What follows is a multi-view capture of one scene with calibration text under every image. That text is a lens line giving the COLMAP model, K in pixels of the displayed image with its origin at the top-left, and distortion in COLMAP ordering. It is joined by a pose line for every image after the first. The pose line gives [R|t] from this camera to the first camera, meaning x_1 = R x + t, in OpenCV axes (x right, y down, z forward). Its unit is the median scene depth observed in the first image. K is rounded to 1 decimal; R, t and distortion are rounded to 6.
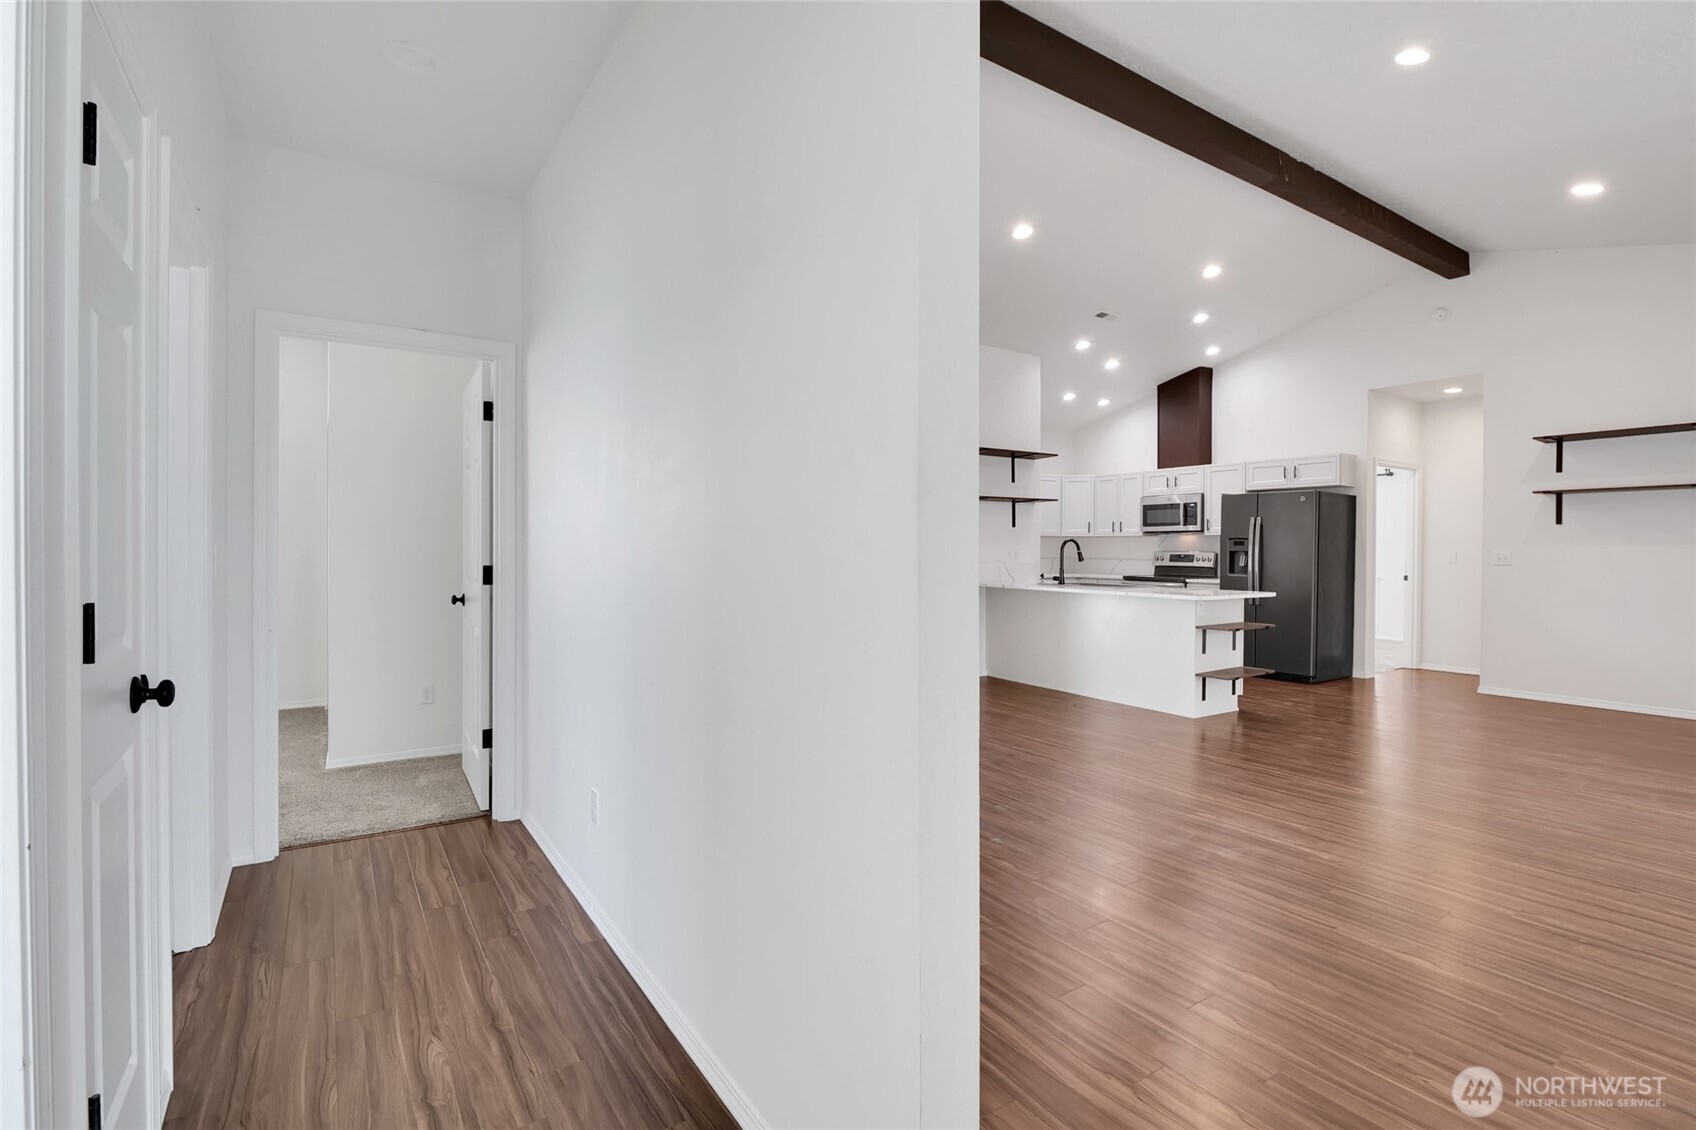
lens RADIAL K [[789.3, 0, 840.6], [0, 789.3, 553.5], [0, 0, 1]] dist [-0.017836, 0.000183]
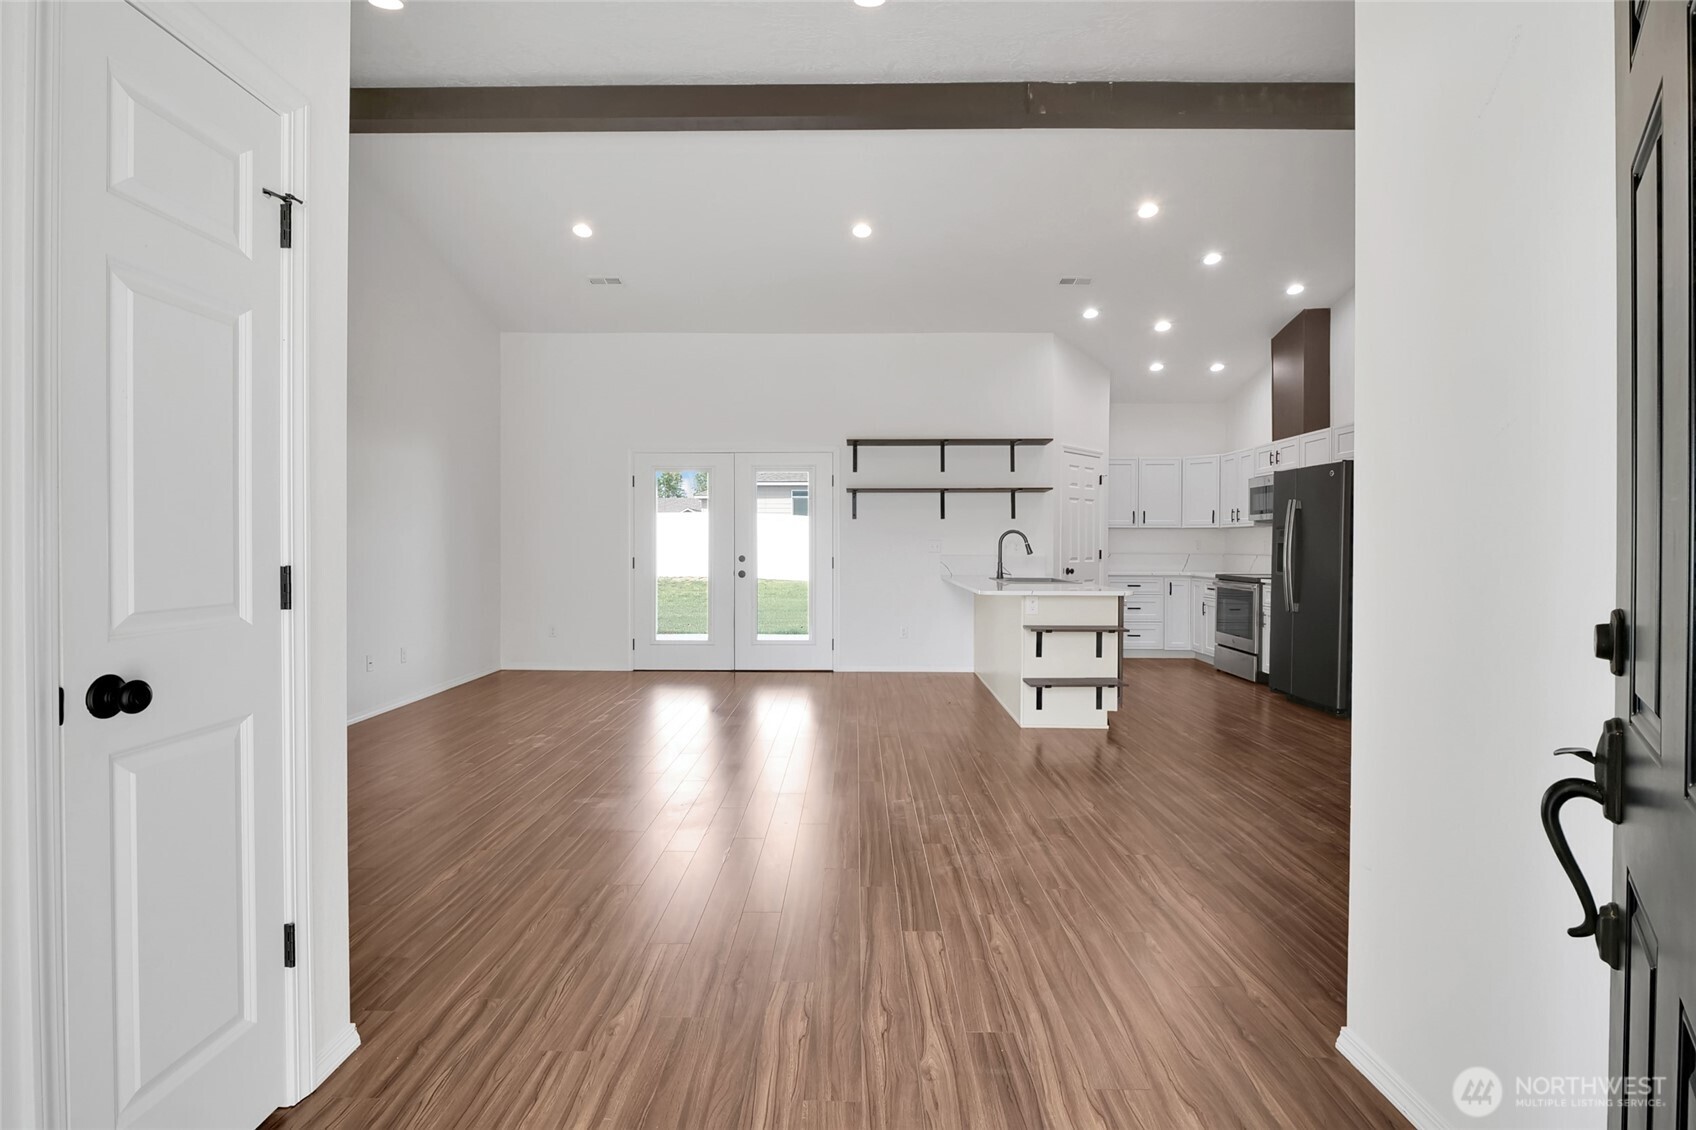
lens RADIAL K [[789.3, 0, 840.6], [0, 789.3, 553.5], [0, 0, 1]] dist [-0.017836, 0.000183]
pose [[0.826380, 0.004019, -0.563099, 0.600524], [-0.003775, 0.999992, 0.001596, 0.007850], [0.563101, 0.000807, 0.826388, 0.107507]]
